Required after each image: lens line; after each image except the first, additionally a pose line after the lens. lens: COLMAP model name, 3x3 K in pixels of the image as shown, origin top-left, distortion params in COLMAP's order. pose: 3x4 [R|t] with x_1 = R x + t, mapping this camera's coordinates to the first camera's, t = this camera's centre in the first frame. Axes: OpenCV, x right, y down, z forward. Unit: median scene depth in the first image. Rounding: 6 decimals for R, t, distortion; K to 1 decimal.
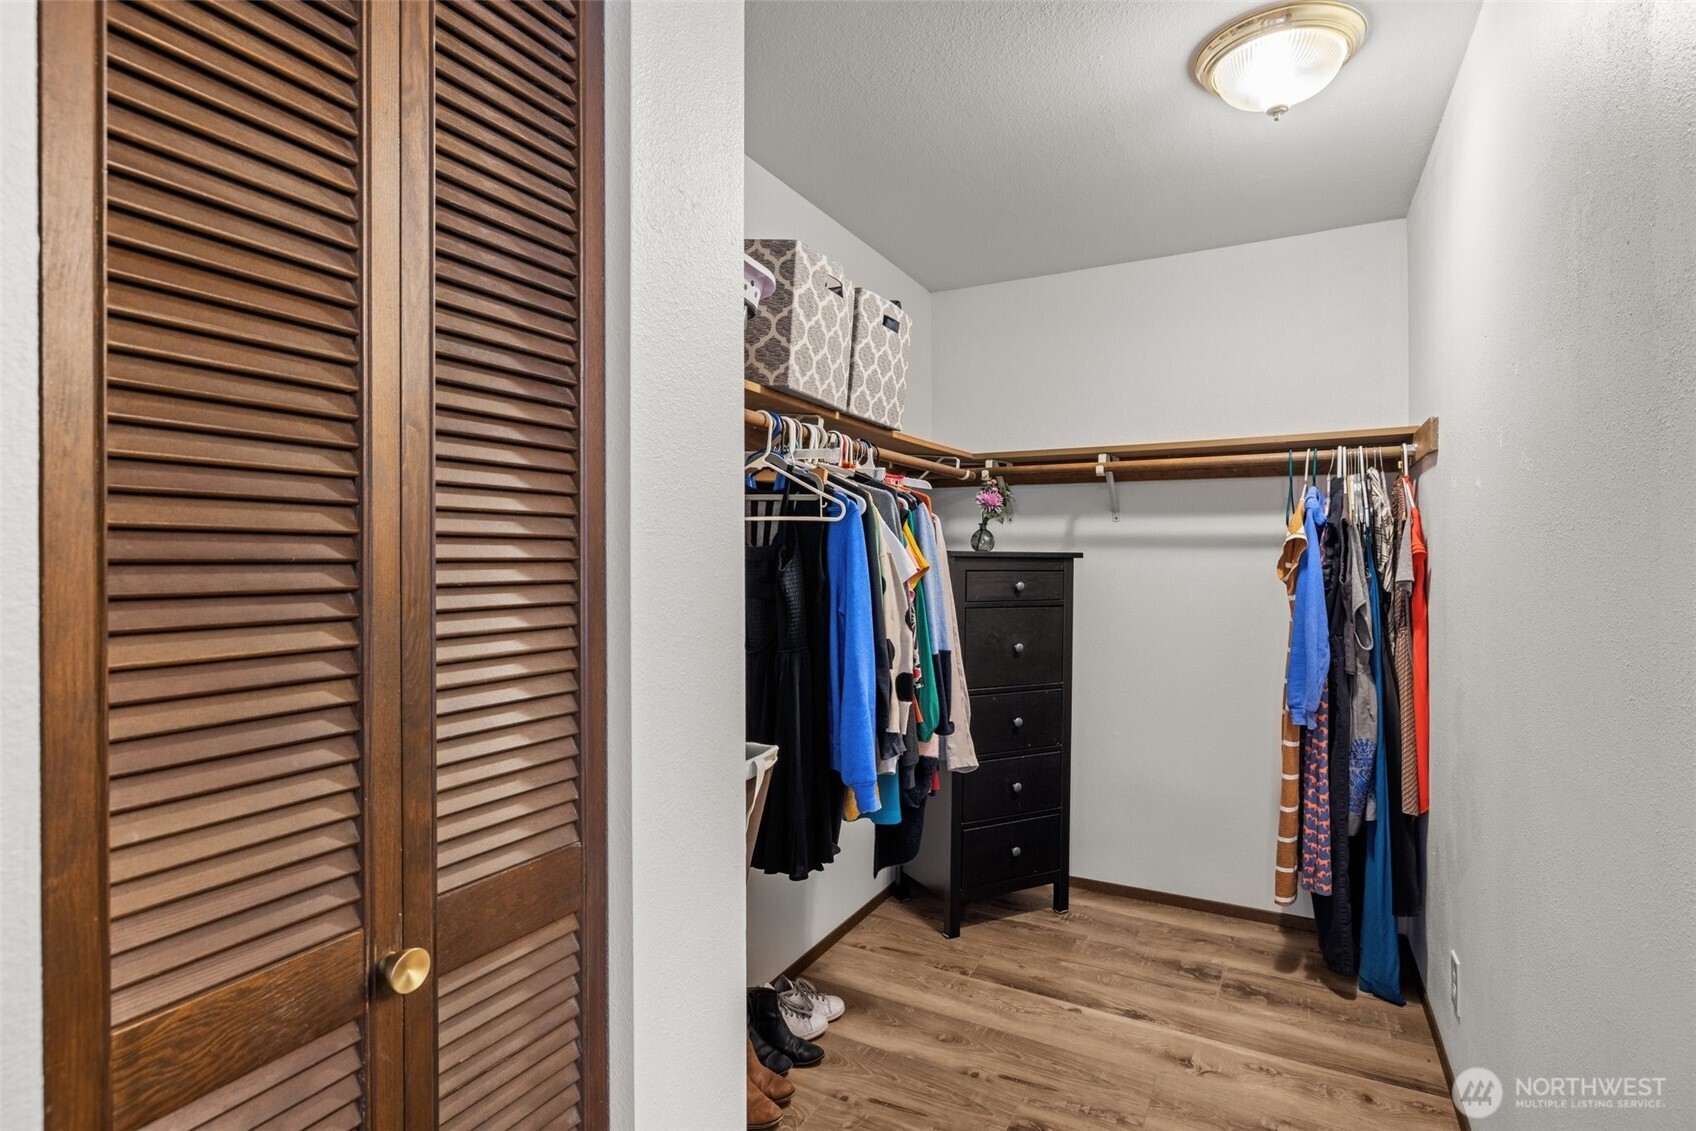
lens RADIAL K [[800.3, 0, 851.1], [0, 800.3, 565.9], [0, 0, 1]] dist [-0.000903, -0.000061]
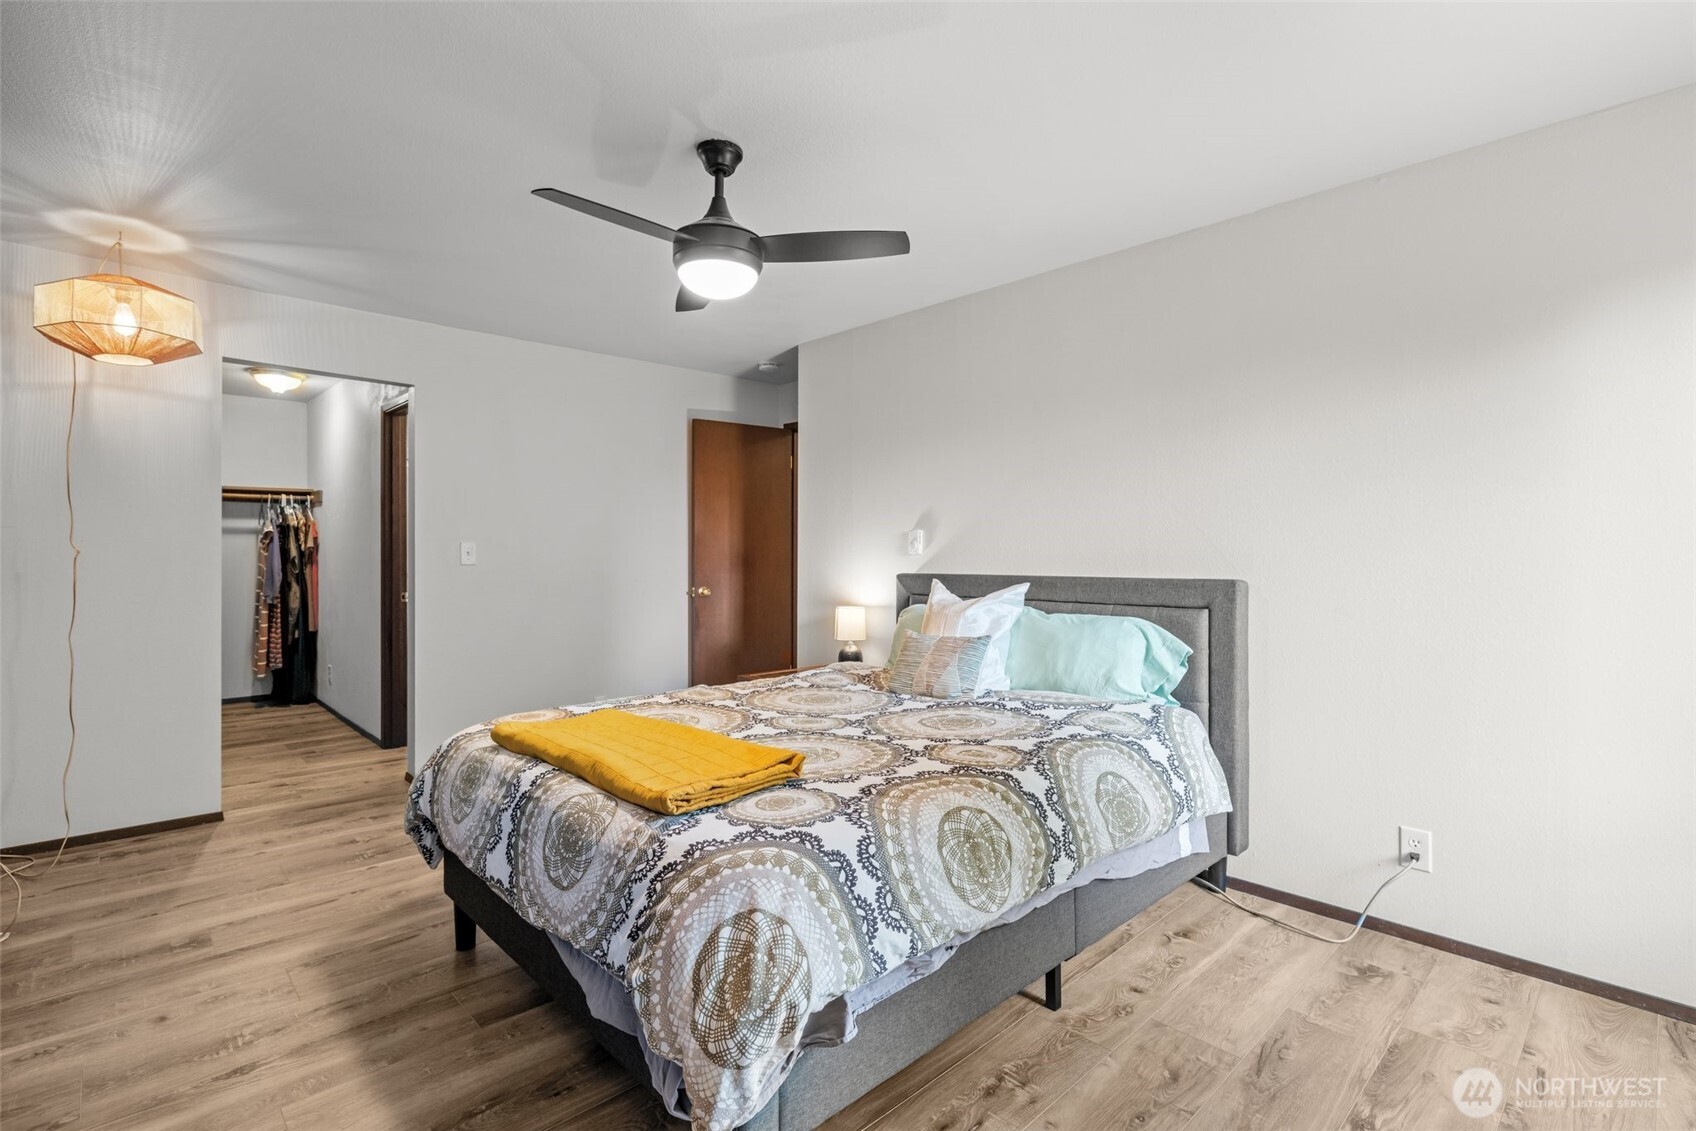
lens RADIAL K [[800.3, 0, 850.3], [0, 800.3, 553.8], [0, 0, 1]] dist [-0.000903, -0.000061]
pose [[0.321928, -0.005523, 0.946748, -1.264368], [-0.003738, 0.999968, 0.007105, 0.014443], [-0.946757, -0.005826, 0.321897, -1.583864]]
